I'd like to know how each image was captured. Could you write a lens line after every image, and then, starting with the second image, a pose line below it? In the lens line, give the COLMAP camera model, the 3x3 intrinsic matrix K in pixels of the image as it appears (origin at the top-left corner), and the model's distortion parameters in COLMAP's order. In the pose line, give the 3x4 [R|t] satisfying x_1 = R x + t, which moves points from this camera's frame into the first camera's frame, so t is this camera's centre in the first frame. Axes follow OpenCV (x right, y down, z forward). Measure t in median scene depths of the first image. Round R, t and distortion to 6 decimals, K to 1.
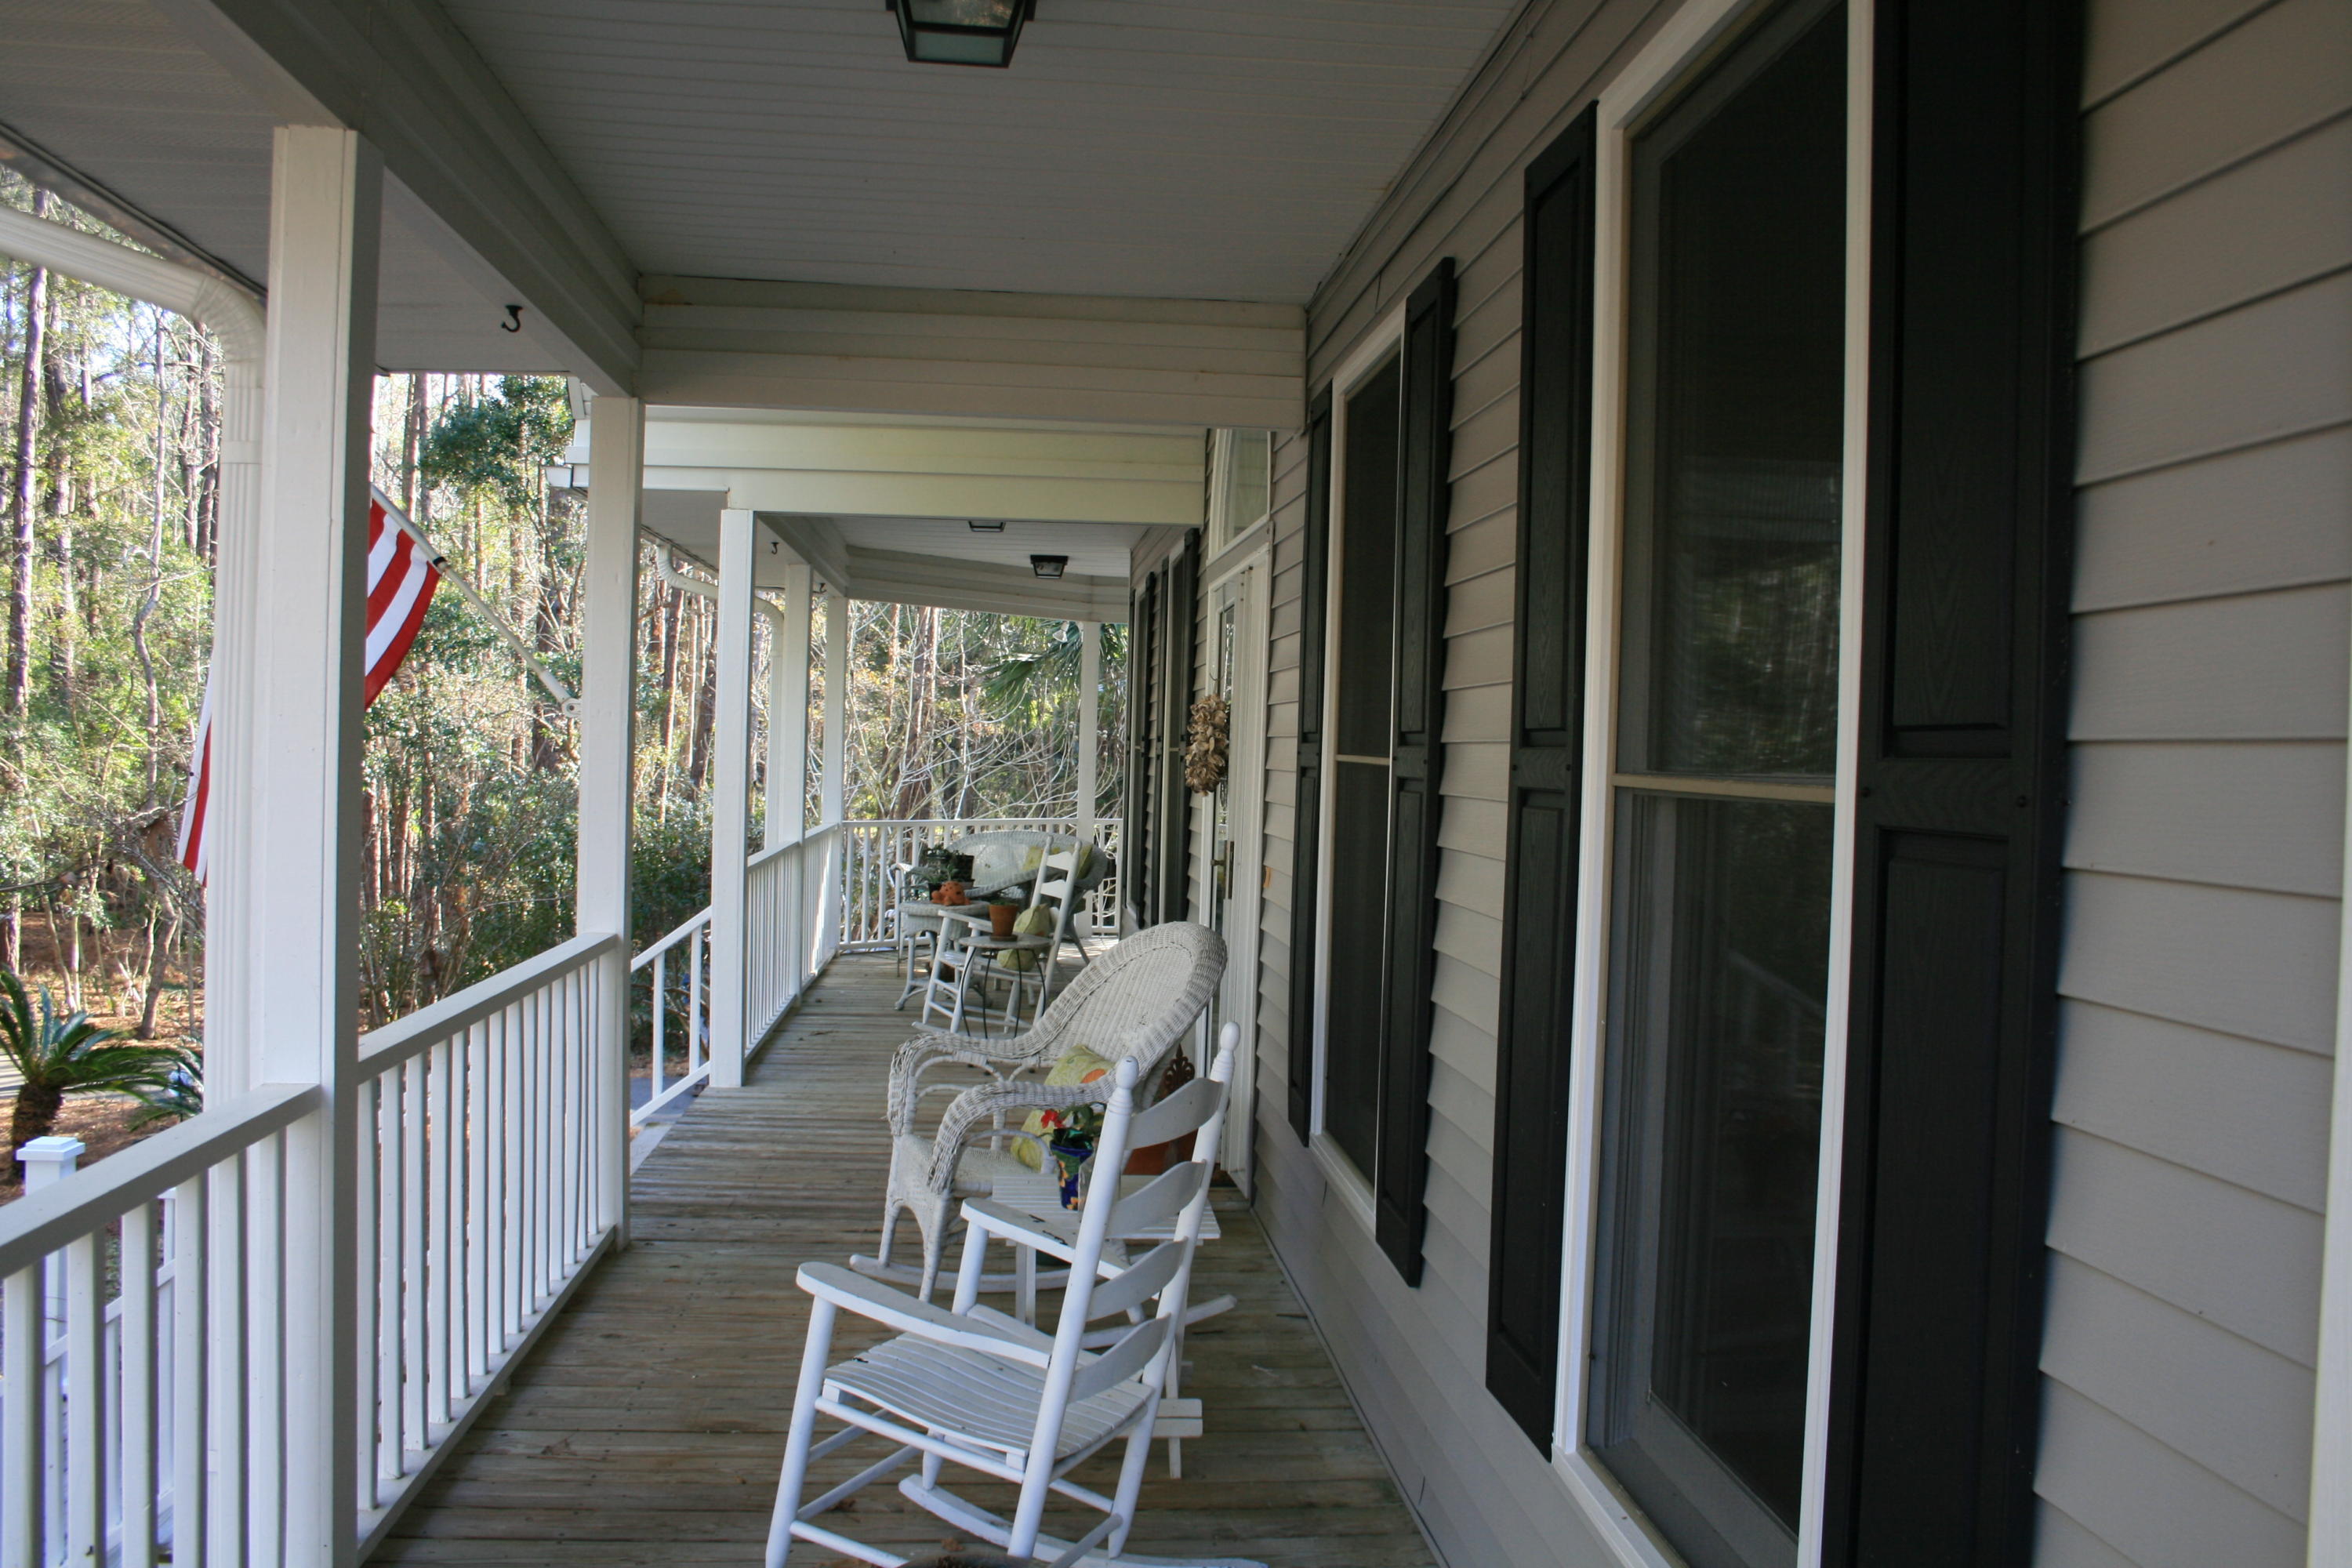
lens RADIAL K [[1966.1, 0, 1176.0], [0, 1966.1, 784.0], [0, 0, 1]] dist [-0.145483, 0.080696]
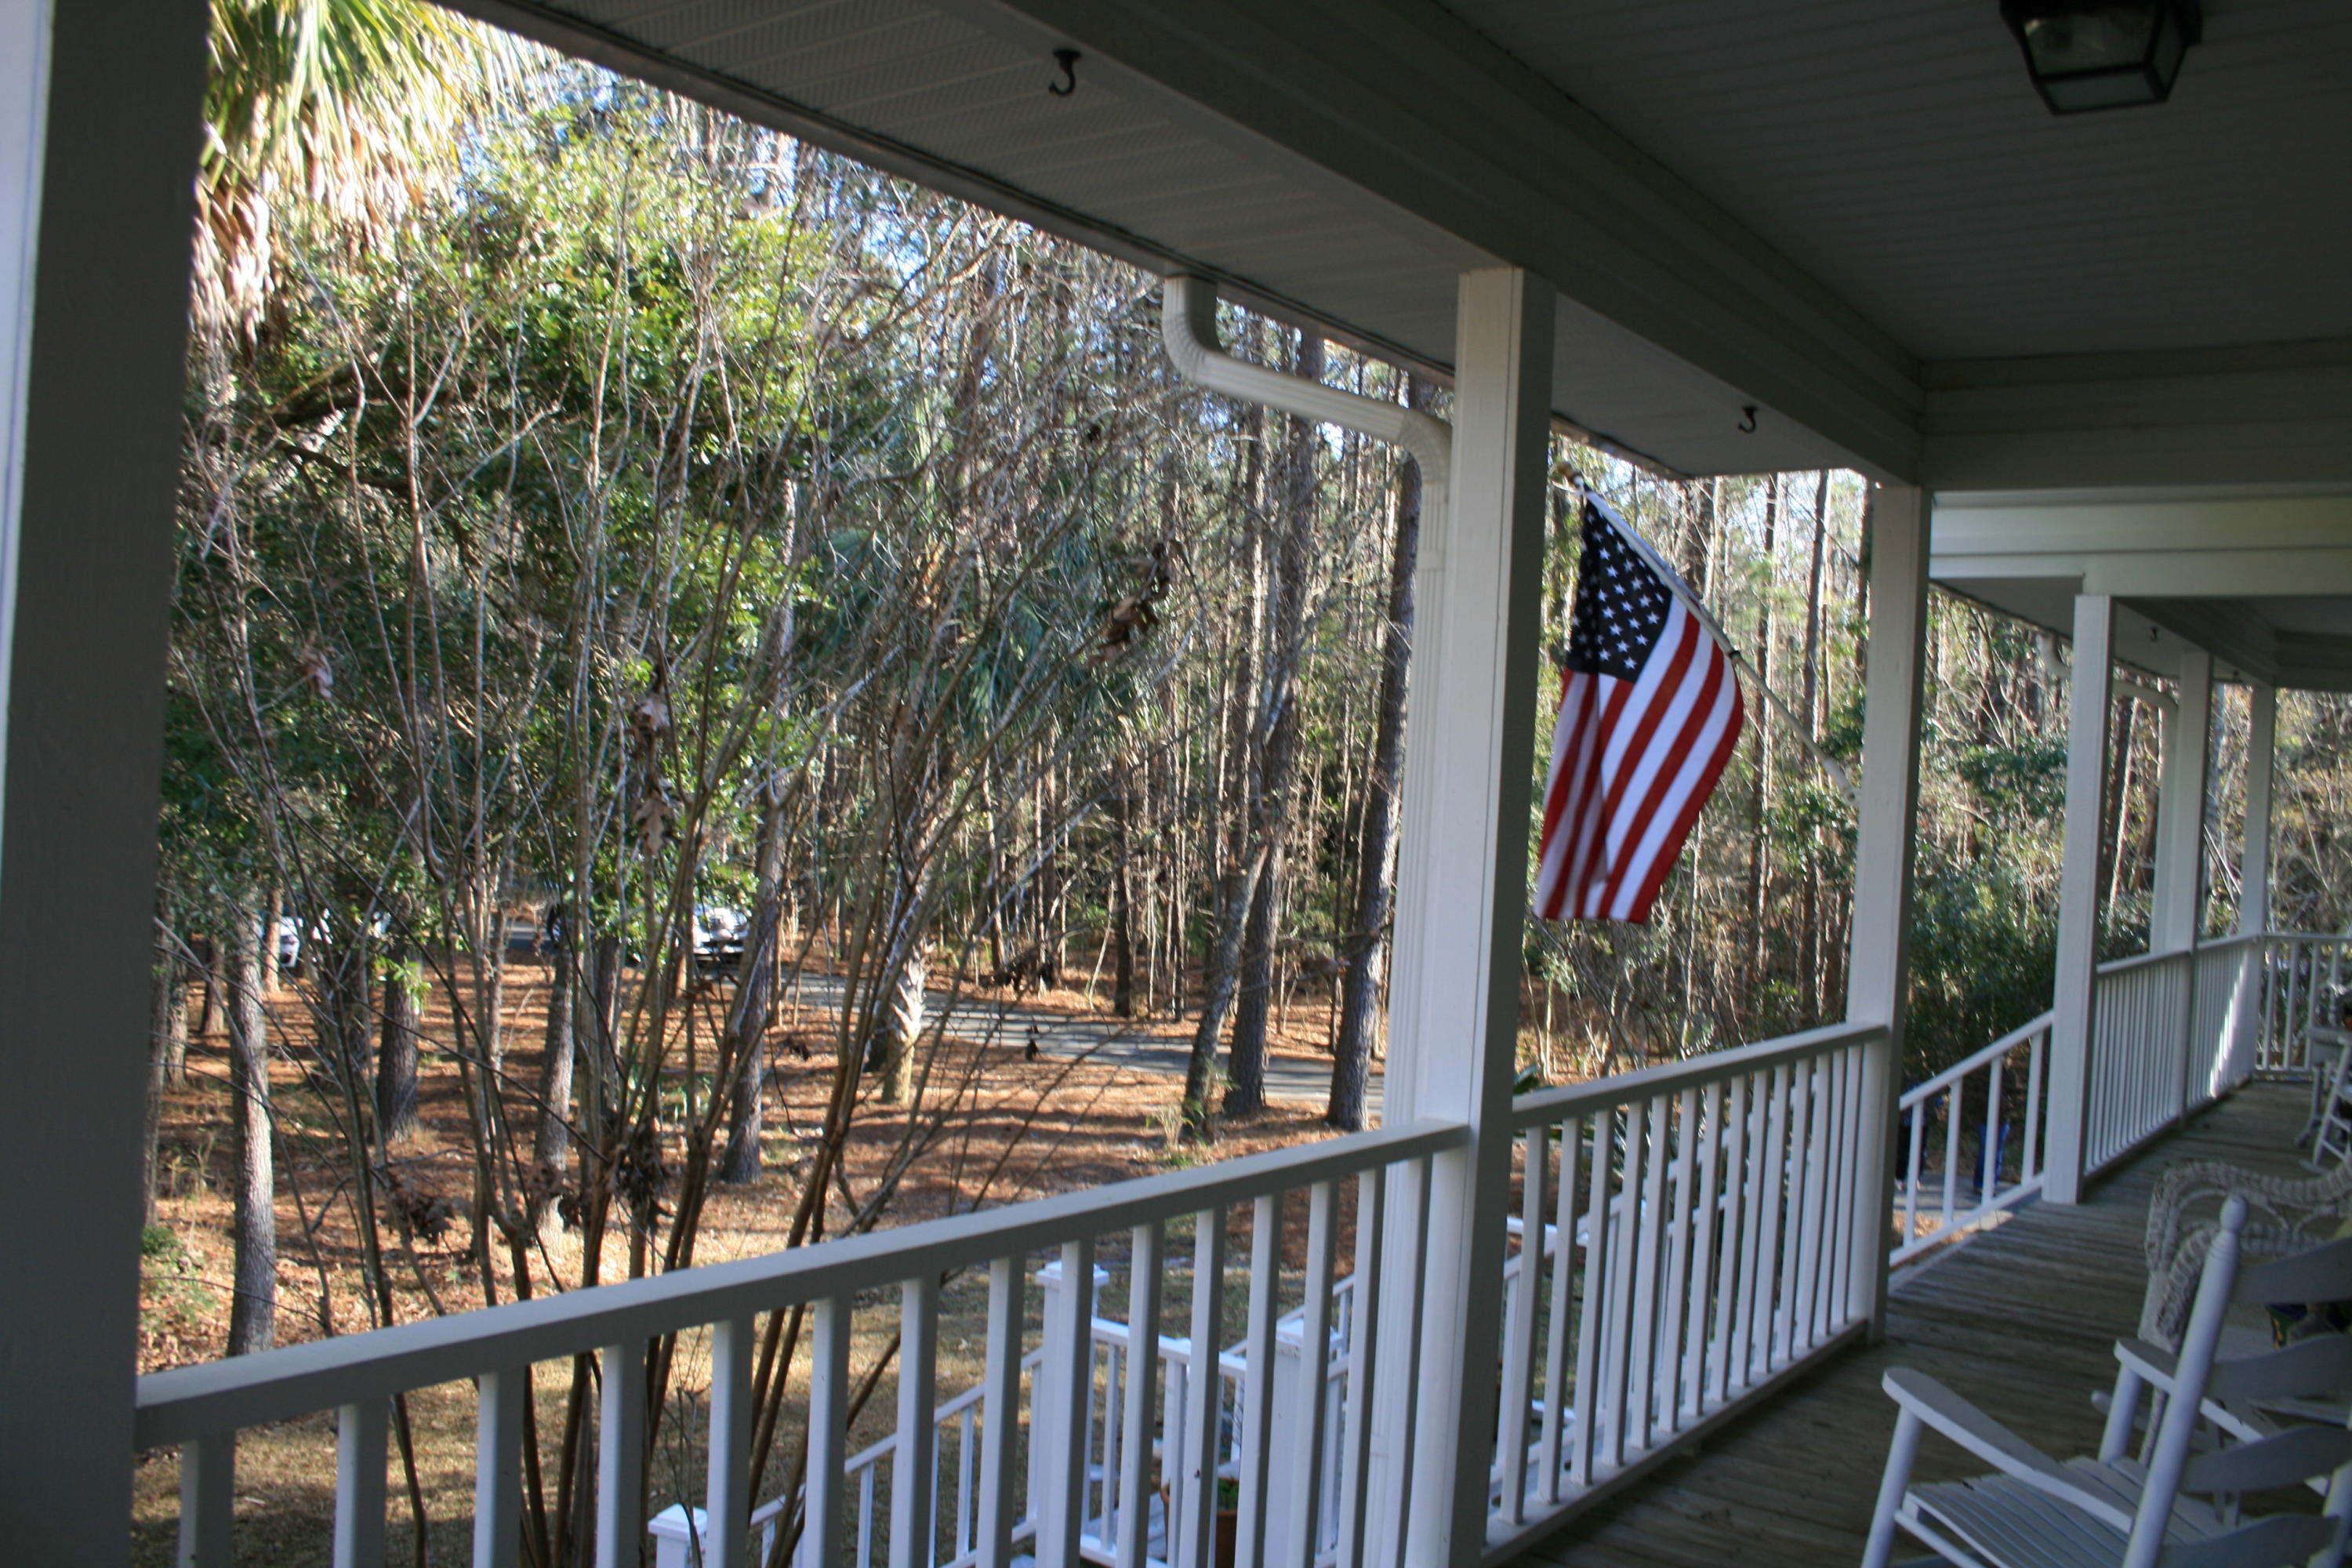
lens RADIAL K [[1966.1, 0, 1176.0], [0, 1966.1, 784.0], [0, 0, 1]] dist [-0.145483, 0.080696]
pose [[0.723287, 0.012283, -0.690438, 0.159328], [-0.046766, 0.998418, -0.031230, 0.002454], [0.688962, 0.054878, 0.722717, 0.038871]]
